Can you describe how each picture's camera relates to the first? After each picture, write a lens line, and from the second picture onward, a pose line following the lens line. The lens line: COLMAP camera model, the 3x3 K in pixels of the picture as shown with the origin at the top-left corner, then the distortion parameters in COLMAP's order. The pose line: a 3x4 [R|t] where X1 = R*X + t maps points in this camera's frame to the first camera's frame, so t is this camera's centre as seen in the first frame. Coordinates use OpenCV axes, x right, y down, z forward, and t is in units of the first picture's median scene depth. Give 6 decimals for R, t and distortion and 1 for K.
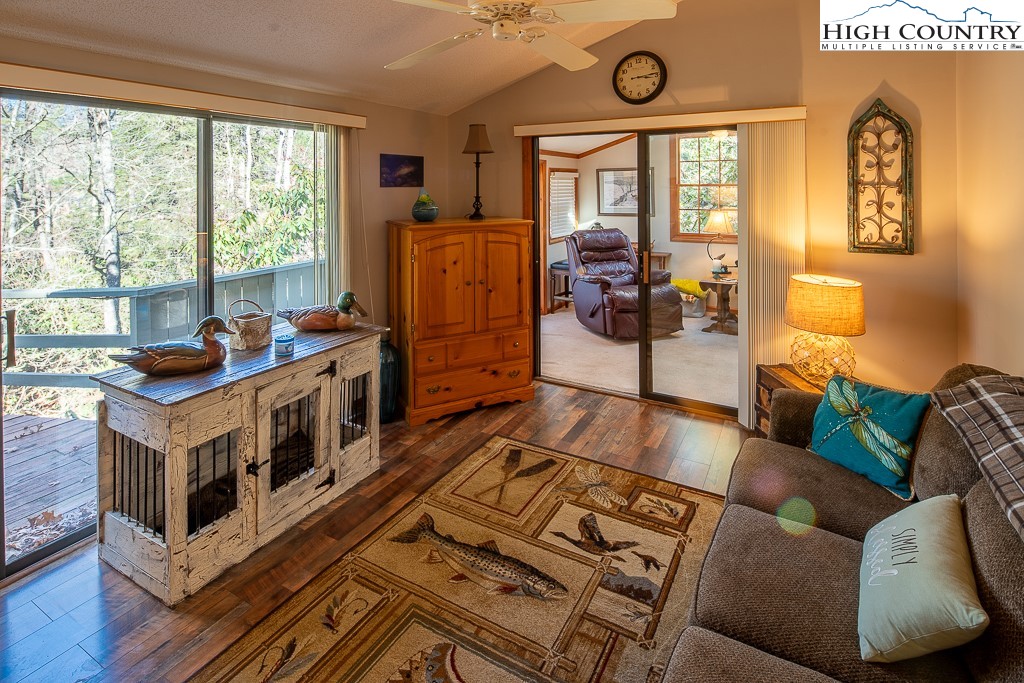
lens RADIAL K [[514.6, 0, 458.7], [0, 514.6, 182.6], [0, 0, 1]] dist [-0.000080, -0.001047]
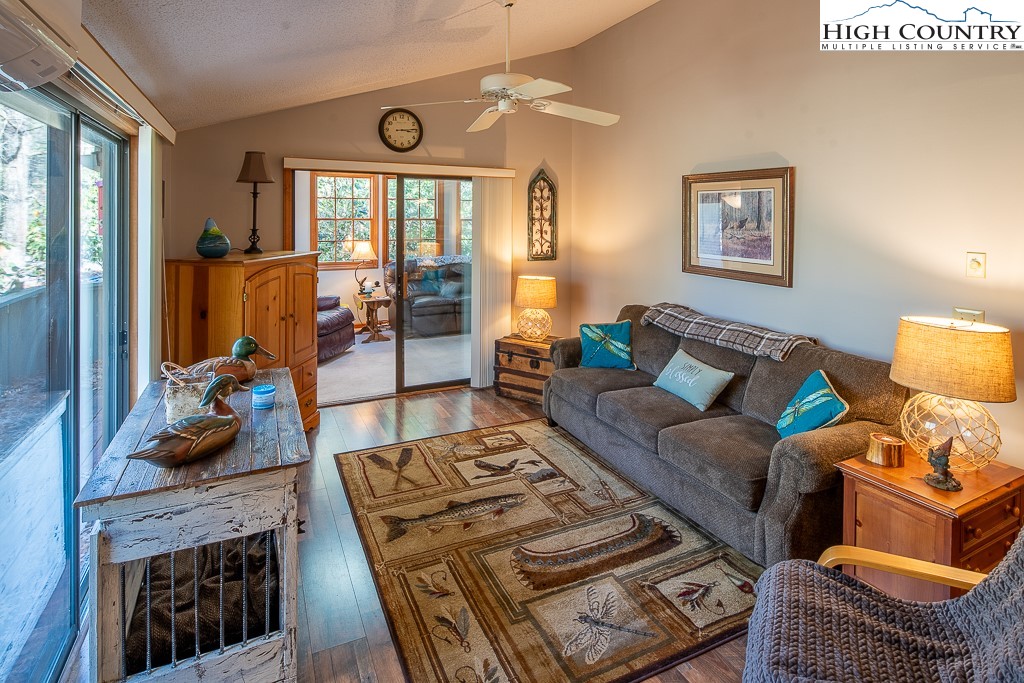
lens RADIAL K [[507.2, 0, 509.7], [0, 507.2, 220.5], [0, 0, 1]] dist [0.002029, -0.006216]
pose [[0.575055, 0.009265, 0.818062, -0.613738], [-0.013959, 0.999901, -0.001512, 0.009000], [-0.817996, -0.010549, 0.575128, 0.126868]]
